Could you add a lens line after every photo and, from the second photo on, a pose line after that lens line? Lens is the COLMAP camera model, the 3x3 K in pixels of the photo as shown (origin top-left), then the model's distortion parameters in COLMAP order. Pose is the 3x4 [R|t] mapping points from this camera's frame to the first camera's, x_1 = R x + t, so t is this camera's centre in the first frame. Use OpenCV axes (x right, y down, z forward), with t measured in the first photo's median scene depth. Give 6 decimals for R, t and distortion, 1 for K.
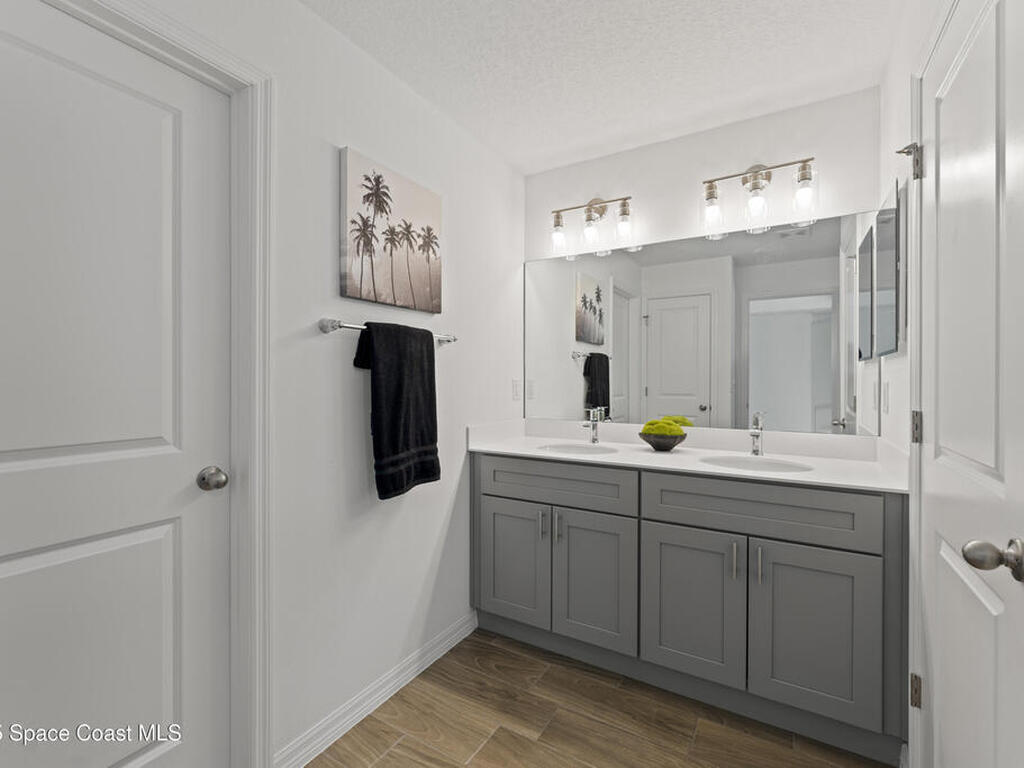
lens RADIAL K [[465.4, 0, 504.6], [0, 465.4, 384.5], [0, 0, 1]] dist [-0.000086, 0.000150]
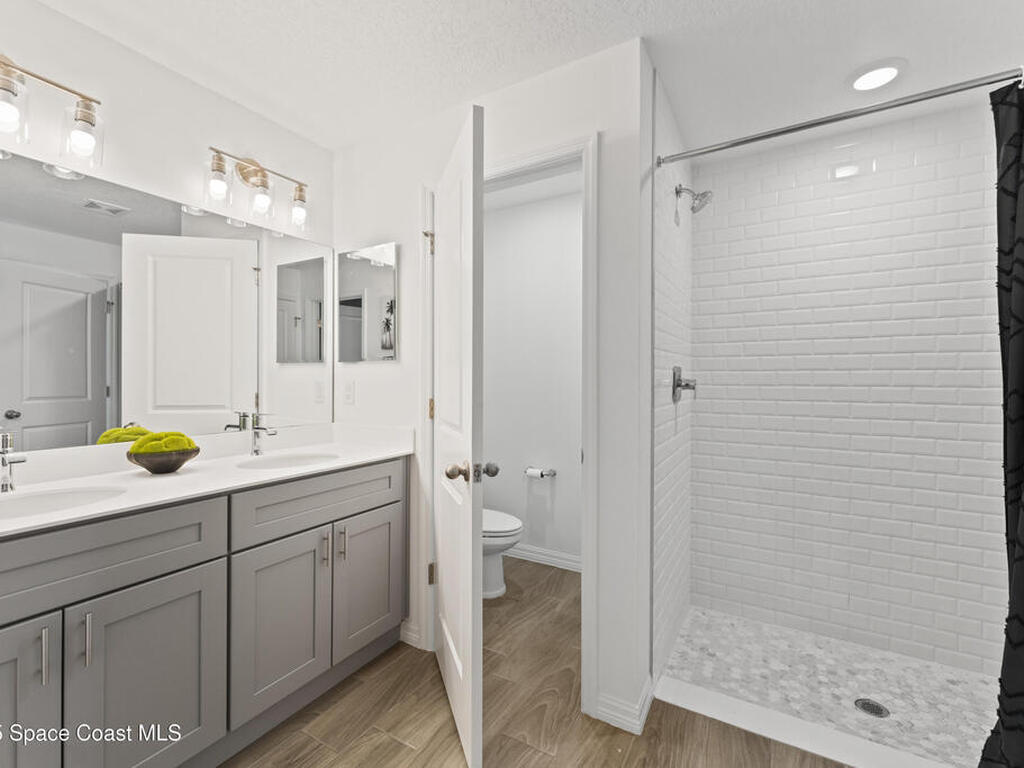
lens RADIAL K [[465.4, 0, 504.6], [0, 465.4, 384.5], [0, 0, 1]] dist [-0.000086, 0.000150]
pose [[-0.020392, -0.008397, 0.999757, -0.499263], [0.005378, 0.999949, 0.008509, -0.003889], [-0.999778, 0.005550, -0.020346, 0.544054]]
